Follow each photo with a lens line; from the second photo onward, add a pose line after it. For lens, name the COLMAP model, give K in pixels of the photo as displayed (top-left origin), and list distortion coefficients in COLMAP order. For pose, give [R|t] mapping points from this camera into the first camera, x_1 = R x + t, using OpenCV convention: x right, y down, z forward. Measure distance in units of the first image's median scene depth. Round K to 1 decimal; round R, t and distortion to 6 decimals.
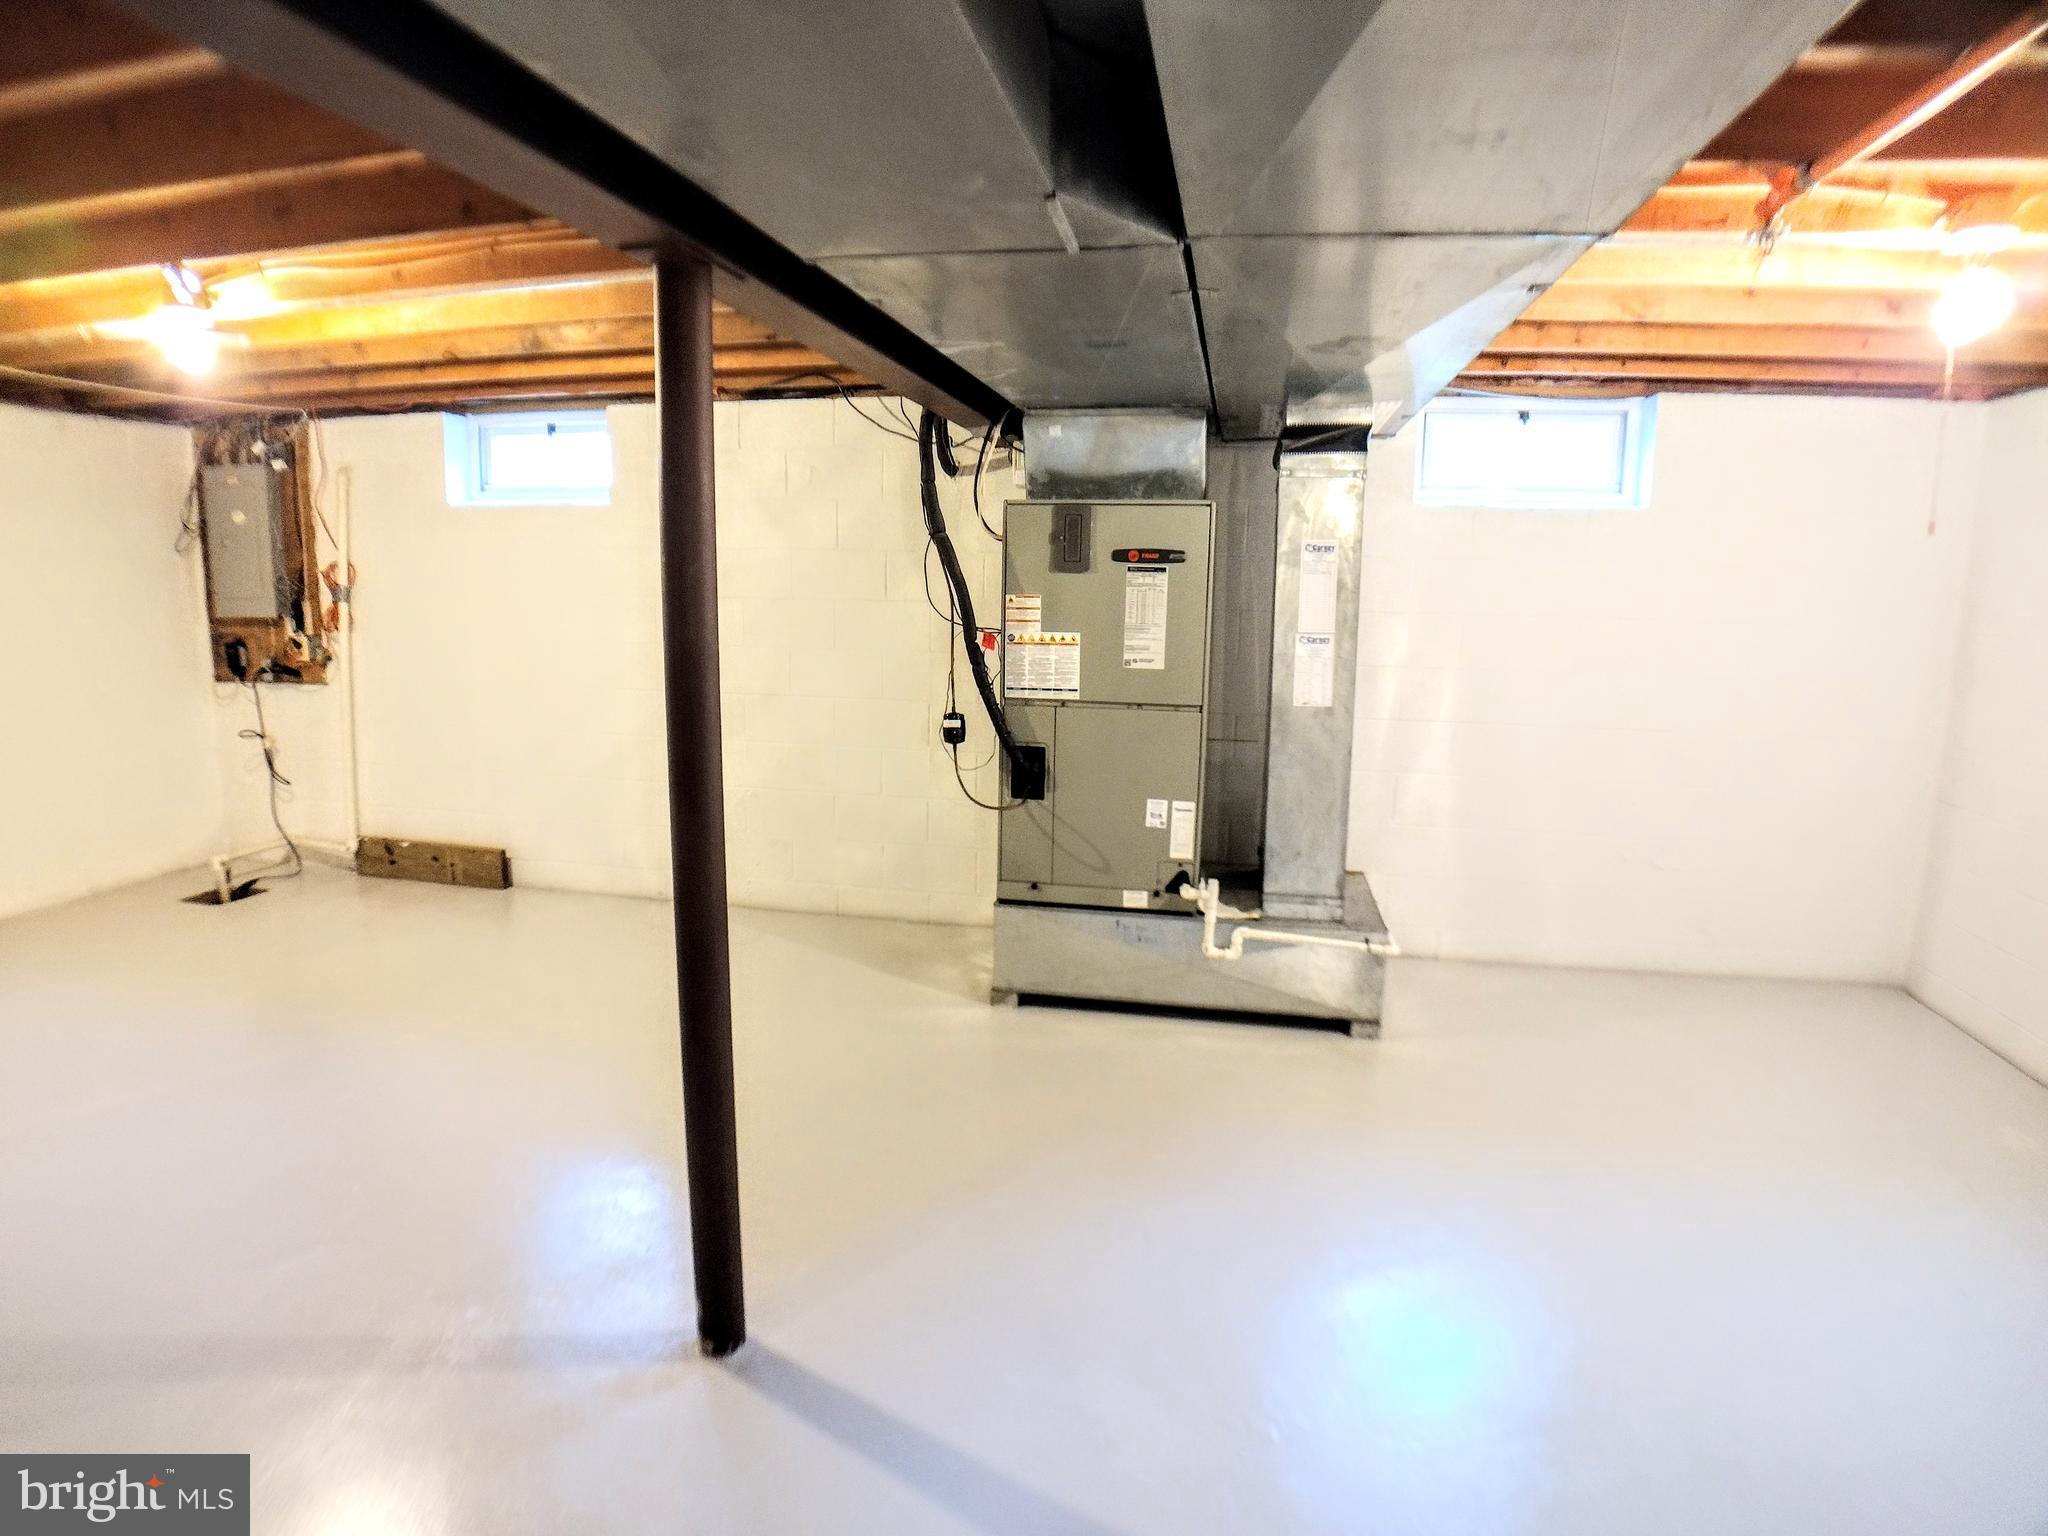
lens RADIAL K [[1070.6, 0, 1024.0], [0, 1070.6, 768.0], [0, 0, 1]] dist [-0.080894, 0.000638]
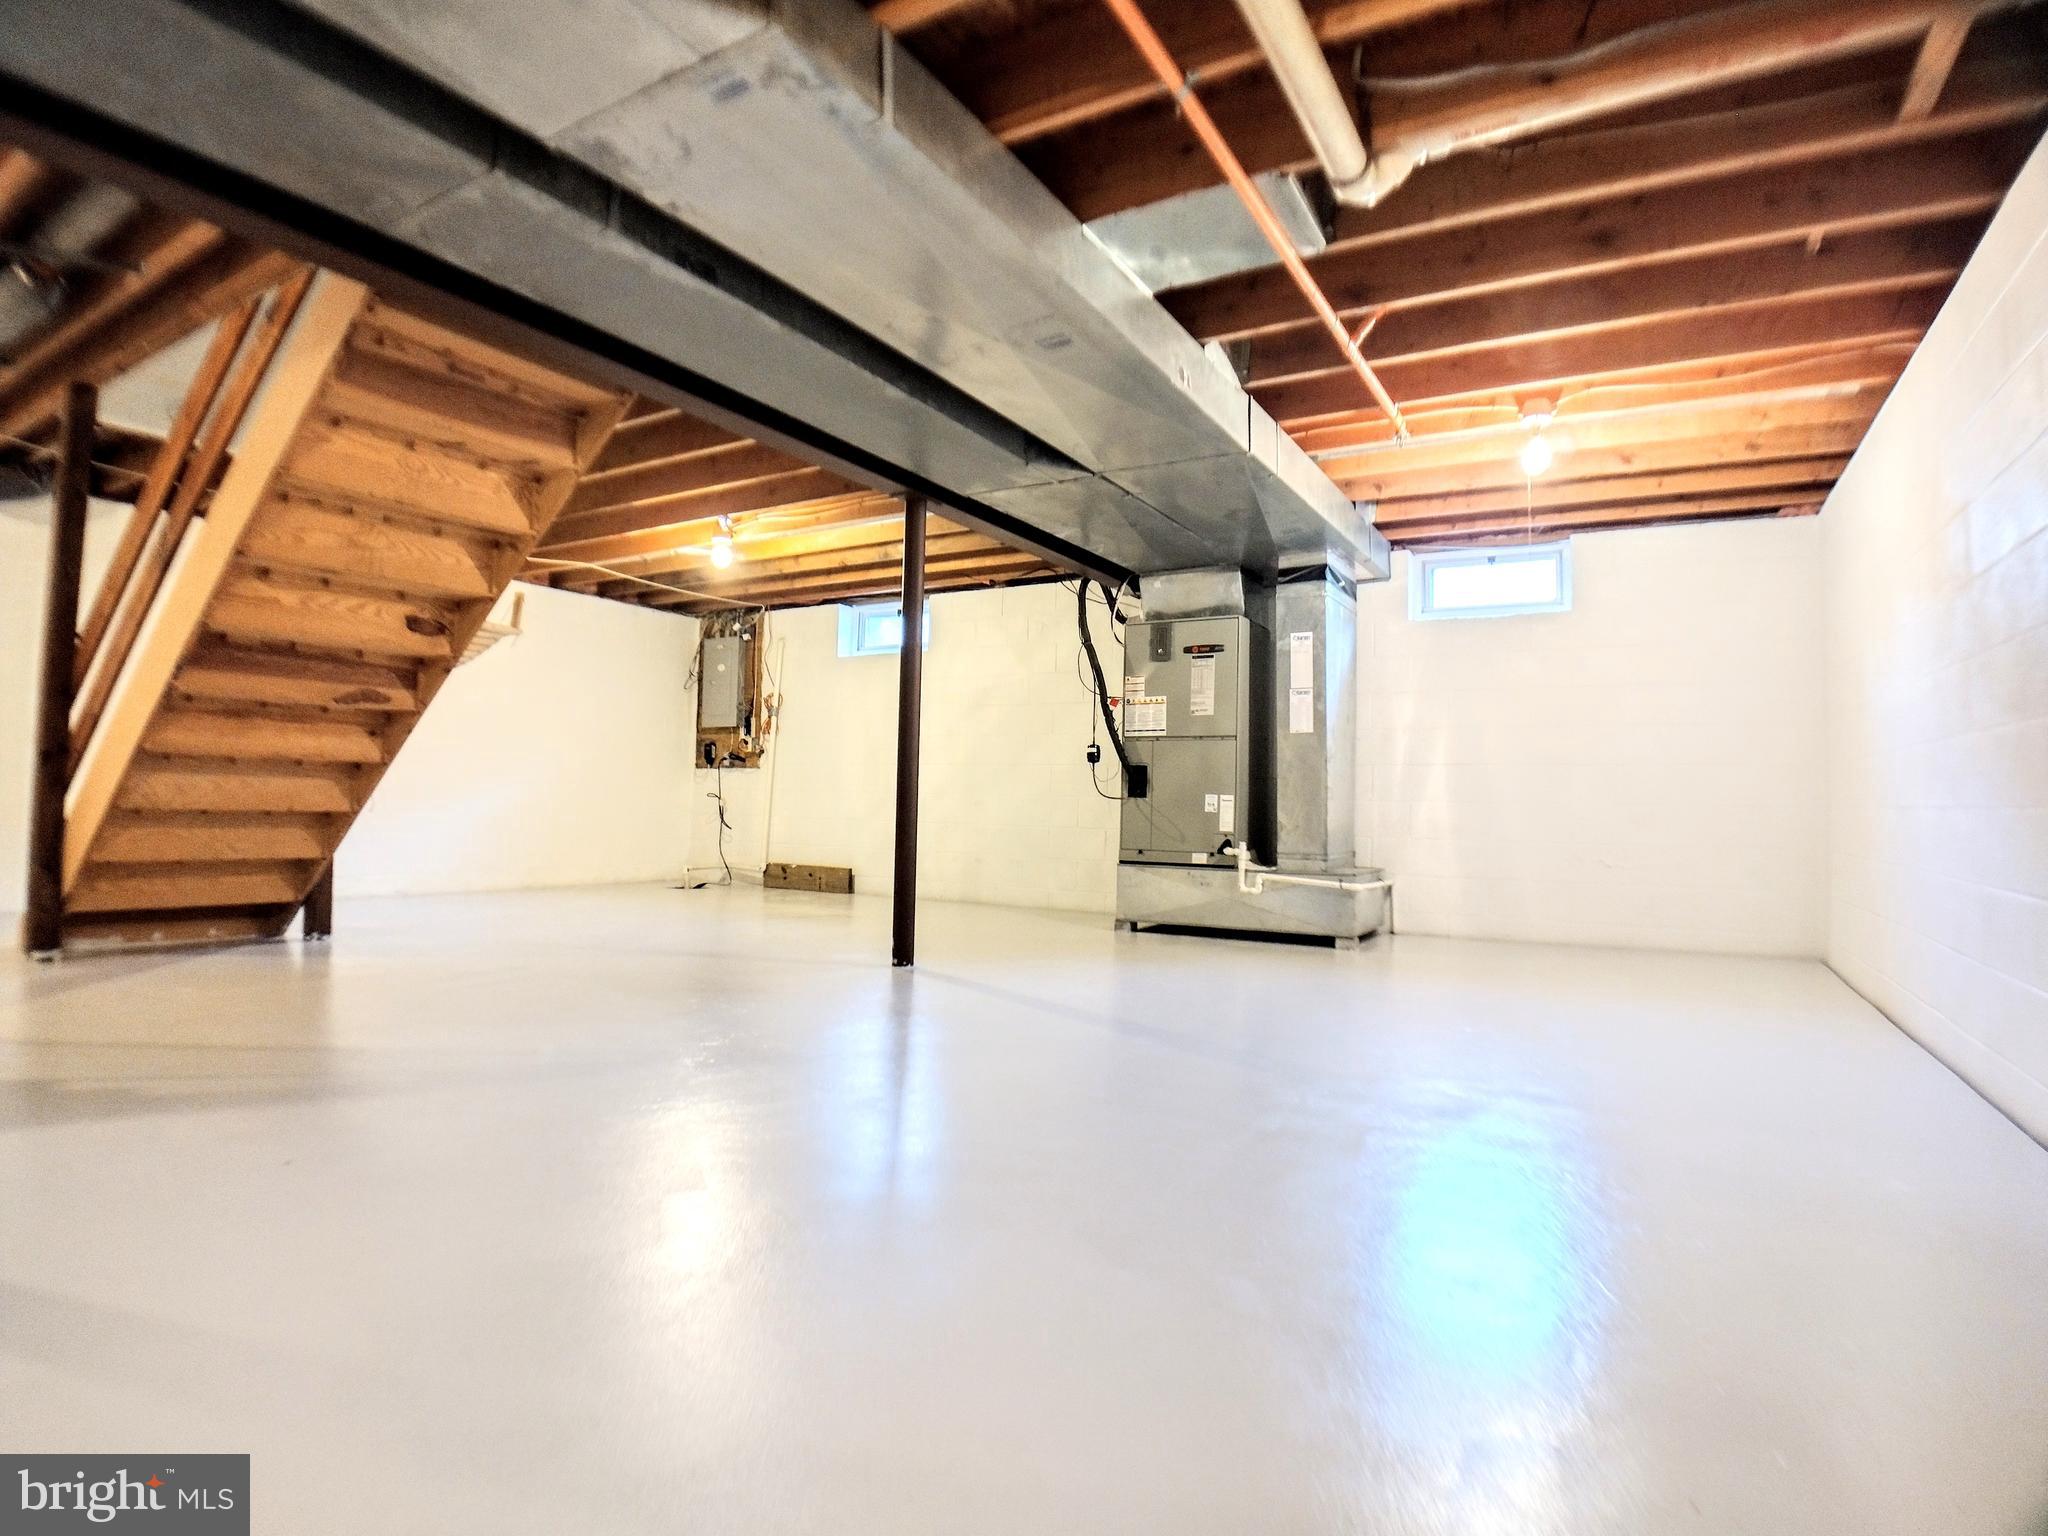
lens RADIAL K [[1070.6, 0, 1024.0], [0, 1070.6, 768.0], [0, 0, 1]] dist [-0.080894, 0.000638]
pose [[0.944953, -0.007316, -0.327125, 0.371916], [-0.063692, 0.976514, -0.205823, 0.329397], [0.320948, 0.215329, 0.922294, -0.577873]]
